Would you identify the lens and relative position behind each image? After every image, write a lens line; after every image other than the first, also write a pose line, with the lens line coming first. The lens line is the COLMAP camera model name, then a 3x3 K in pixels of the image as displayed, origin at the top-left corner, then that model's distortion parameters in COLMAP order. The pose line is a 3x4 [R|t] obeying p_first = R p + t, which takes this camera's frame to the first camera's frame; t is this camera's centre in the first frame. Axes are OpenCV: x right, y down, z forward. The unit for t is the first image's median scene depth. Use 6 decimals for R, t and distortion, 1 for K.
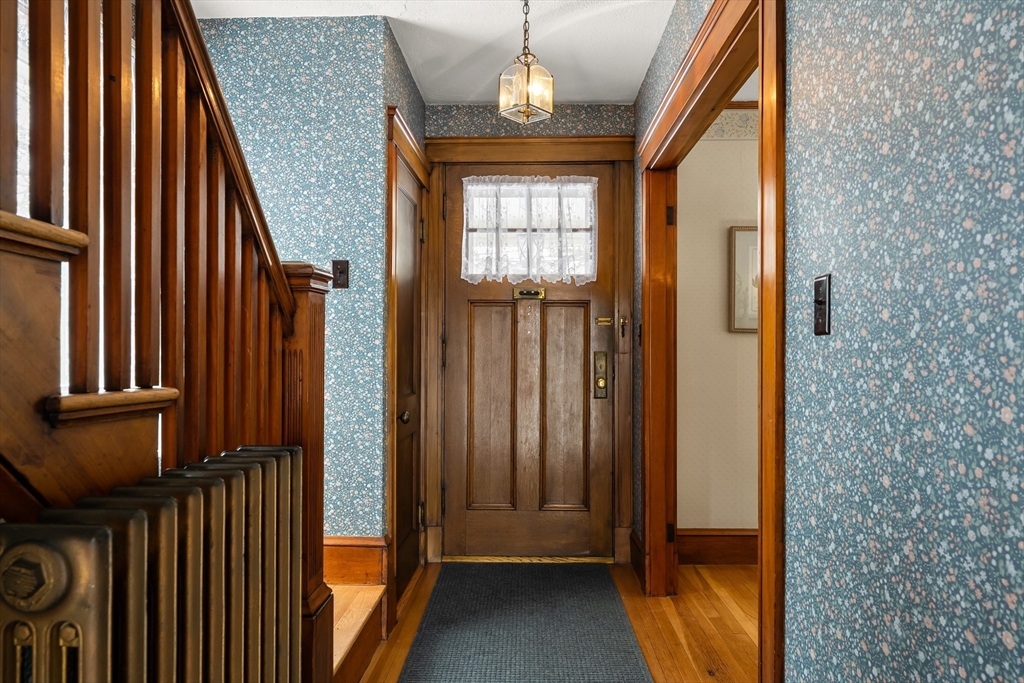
lens RADIAL K [[661.3, 0, 511.7], [0, 661.3, 343.8], [0, 0, 1]] dist [-0.001344, -0.000084]
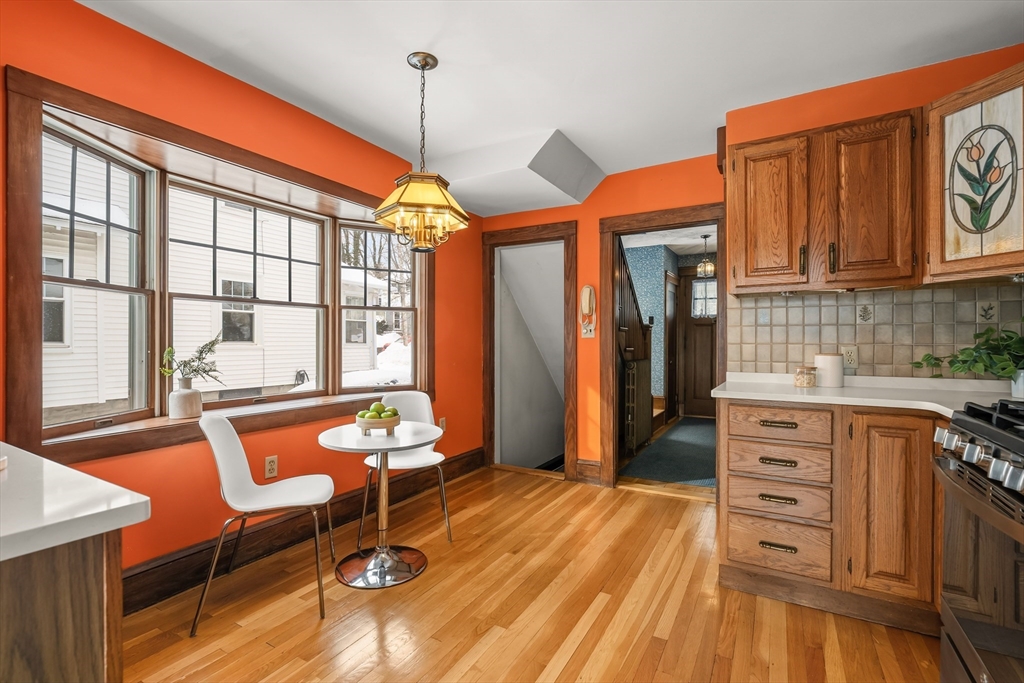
lens RADIAL K [[465.4, 0, 527.4], [0, 465.4, 344.2], [0, 0, 1]] dist [-0.006678, 0.002896]
pose [[0.891808, 0.002638, -0.452407, 0.203764], [0.004458, 0.999883, 0.014618, -0.013734], [0.452393, -0.015053, 0.891692, -1.126240]]
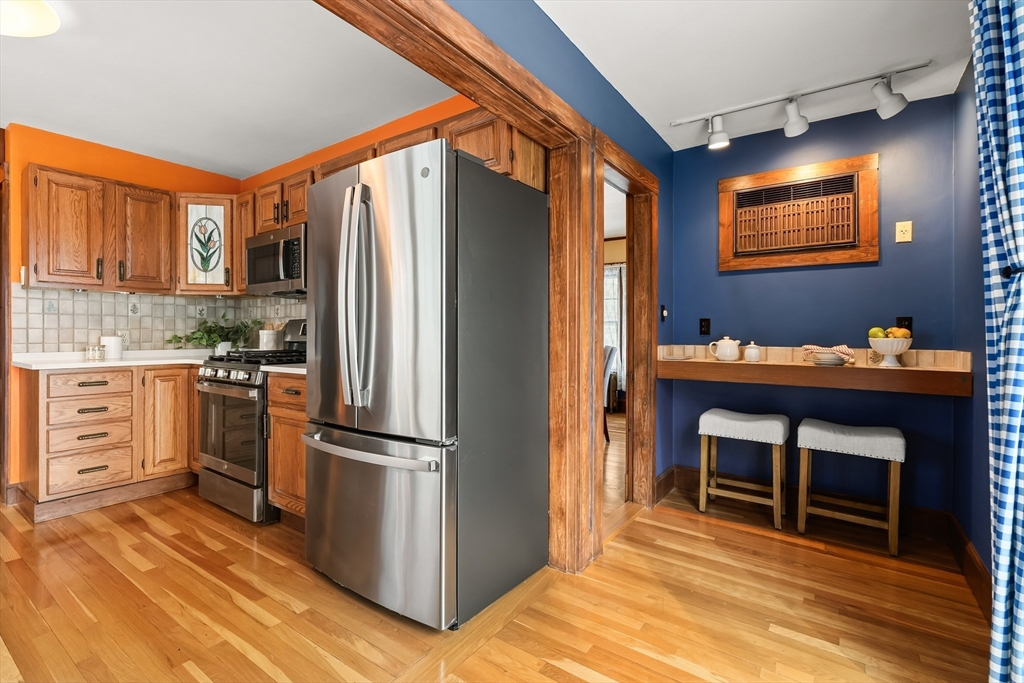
lens RADIAL K [[465.4, 0, 503.5], [0, 465.4, 332.4], [0, 0, 1]] dist [-0.006678, 0.002896]
pose [[0.556933, 0.003738, 0.830549, -0.052081], [-0.010805, 0.999938, 0.002744, -0.006401], [-0.830487, -0.010502, 0.556939, -1.528263]]
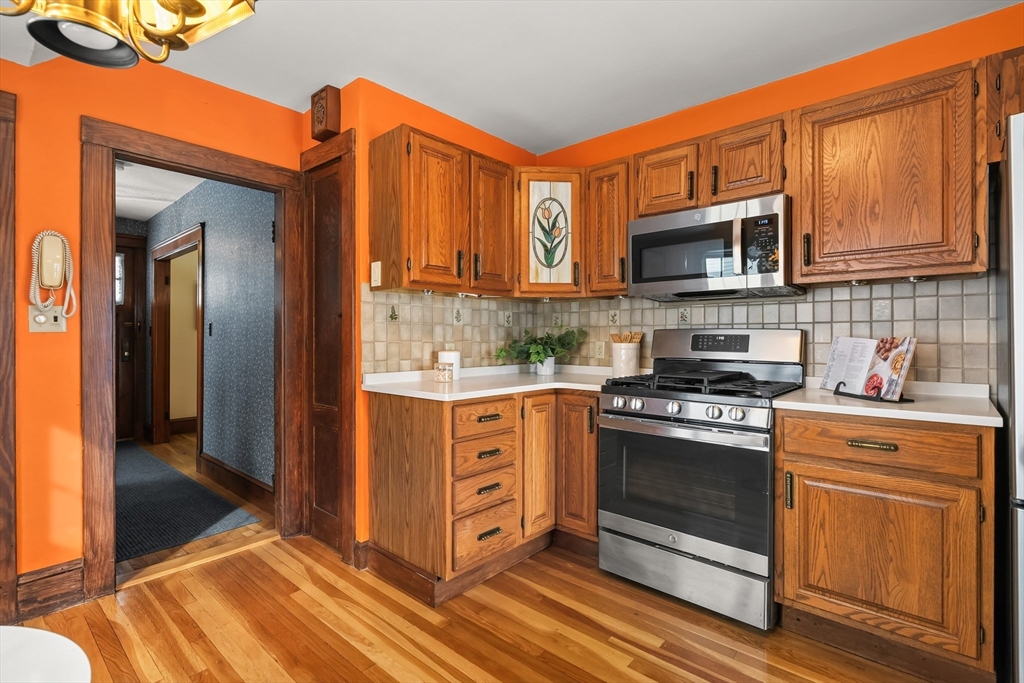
lens RADIAL K [[465.4, 0, 506.8], [0, 465.4, 338.2], [0, 0, 1]] dist [-0.006678, 0.002896]
pose [[0.642663, -0.000921, 0.766149, -0.222826], [-0.009309, 0.999916, 0.009011, -0.015328], [-0.766093, -0.012923, 0.642600, -0.888583]]
